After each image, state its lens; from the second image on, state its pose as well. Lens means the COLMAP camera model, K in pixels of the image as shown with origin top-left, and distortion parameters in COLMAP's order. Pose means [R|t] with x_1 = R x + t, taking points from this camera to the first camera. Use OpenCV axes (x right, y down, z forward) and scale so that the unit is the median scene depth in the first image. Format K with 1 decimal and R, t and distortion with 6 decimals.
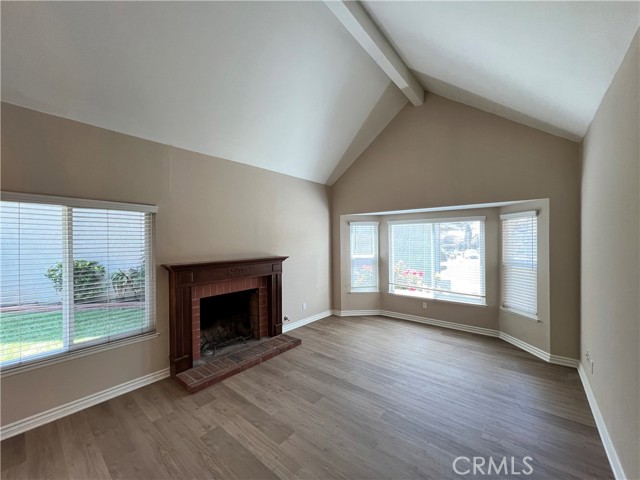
lens RADIAL K [[255.3, 0, 321.2], [0, 255.3, 243.2], [0, 0, 1]] dist [-0.002041, 0.000104]
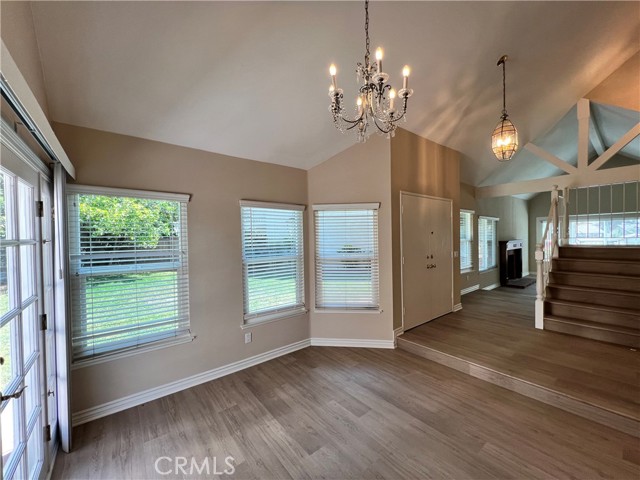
lens RADIAL K [[255.3, 0, 318.0], [0, 255.3, 236.9], [0, 0, 1]] dist [-0.002041, 0.000104]
pose [[0.976419, 0.004130, -0.215845, -1.631805], [-0.001719, 0.999934, 0.011356, 0.011380], [0.215878, -0.010717, 0.976362, -1.650199]]
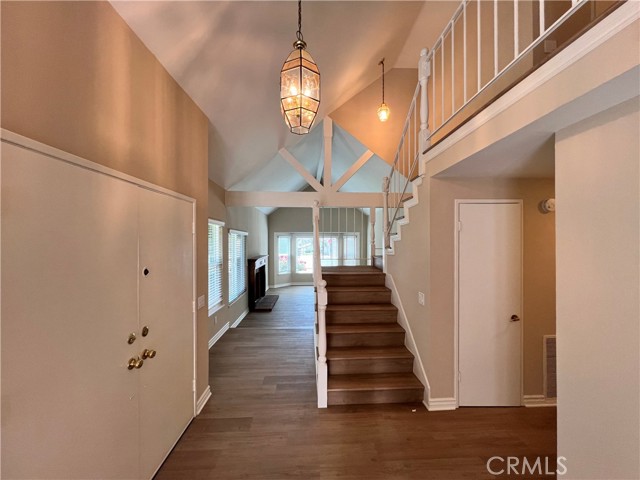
lens RADIAL K [[255.3, 0, 321.0], [0, 255.3, 239.8], [0, 0, 1]] dist [-0.002041, 0.000104]
pose [[0.744055, 0.014668, 0.667957, -1.432671], [-0.009702, 0.999891, -0.011150, -0.059465], [-0.668048, 0.001816, 0.744116, -0.901201]]
